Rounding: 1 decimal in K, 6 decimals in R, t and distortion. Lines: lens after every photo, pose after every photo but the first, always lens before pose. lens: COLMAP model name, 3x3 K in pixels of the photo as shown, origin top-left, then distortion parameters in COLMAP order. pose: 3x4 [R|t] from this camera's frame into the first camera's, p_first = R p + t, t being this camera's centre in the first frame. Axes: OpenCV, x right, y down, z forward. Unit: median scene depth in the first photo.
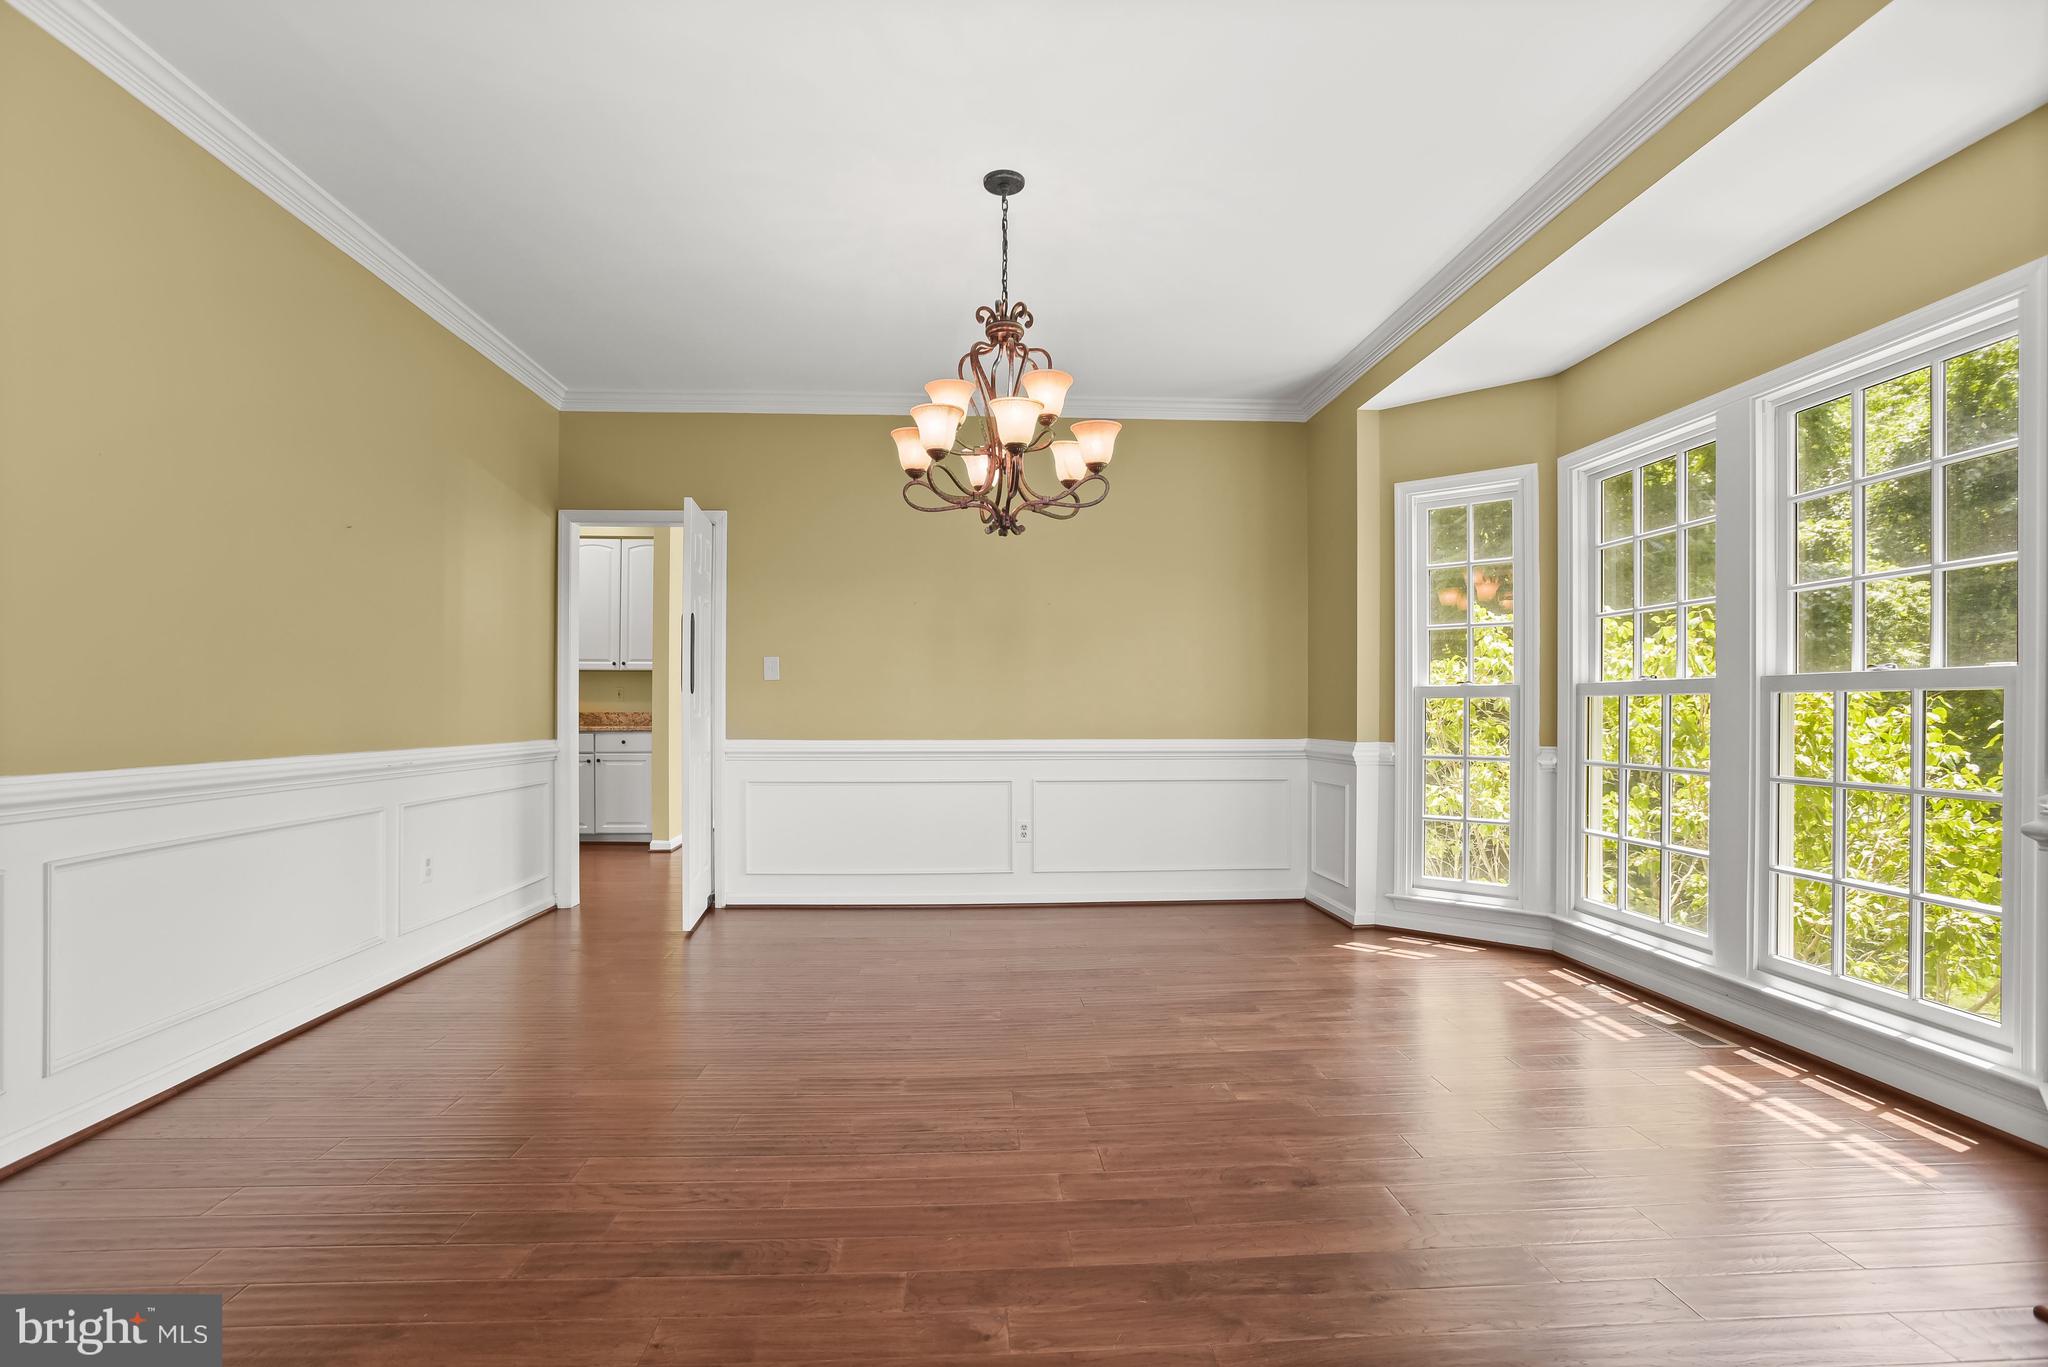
lens RADIAL K [[1026.0, 0, 1074.0], [0, 1026.0, 706.1], [0, 0, 1]] dist [-0.001789, 0.046850]
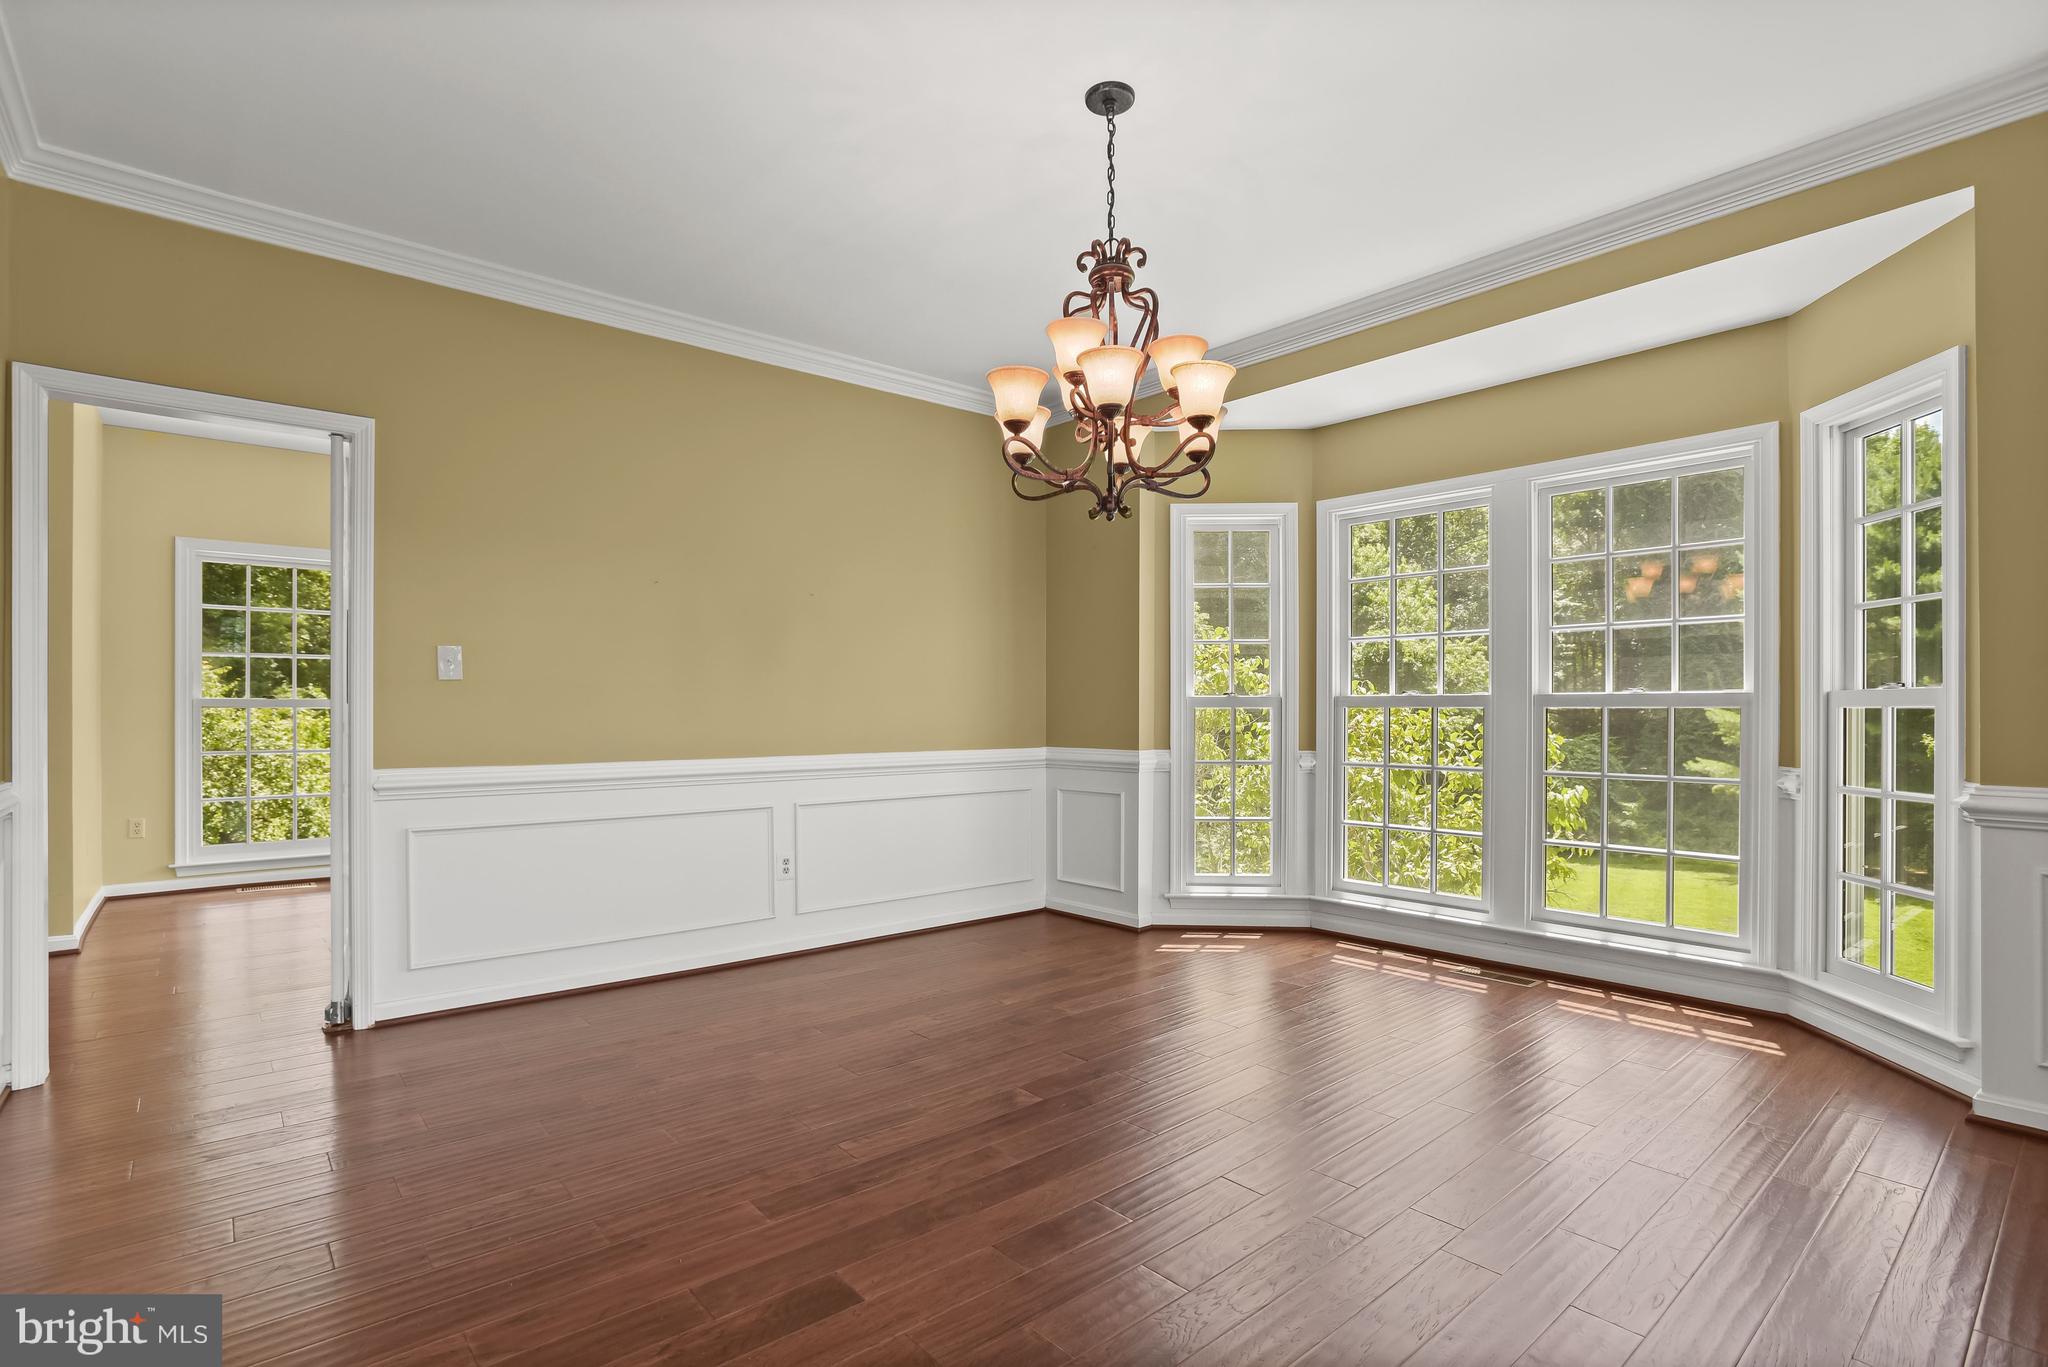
lens RADIAL K [[1026.0, 0, 1074.0], [0, 1026.0, 706.1], [0, 0, 1]] dist [-0.001789, 0.046850]
pose [[0.800018, 0.002482, 0.599971, -0.430761], [-0.002746, 0.999996, -0.000476, -0.009172], [-0.599970, -0.001266, 0.800022, 0.235293]]
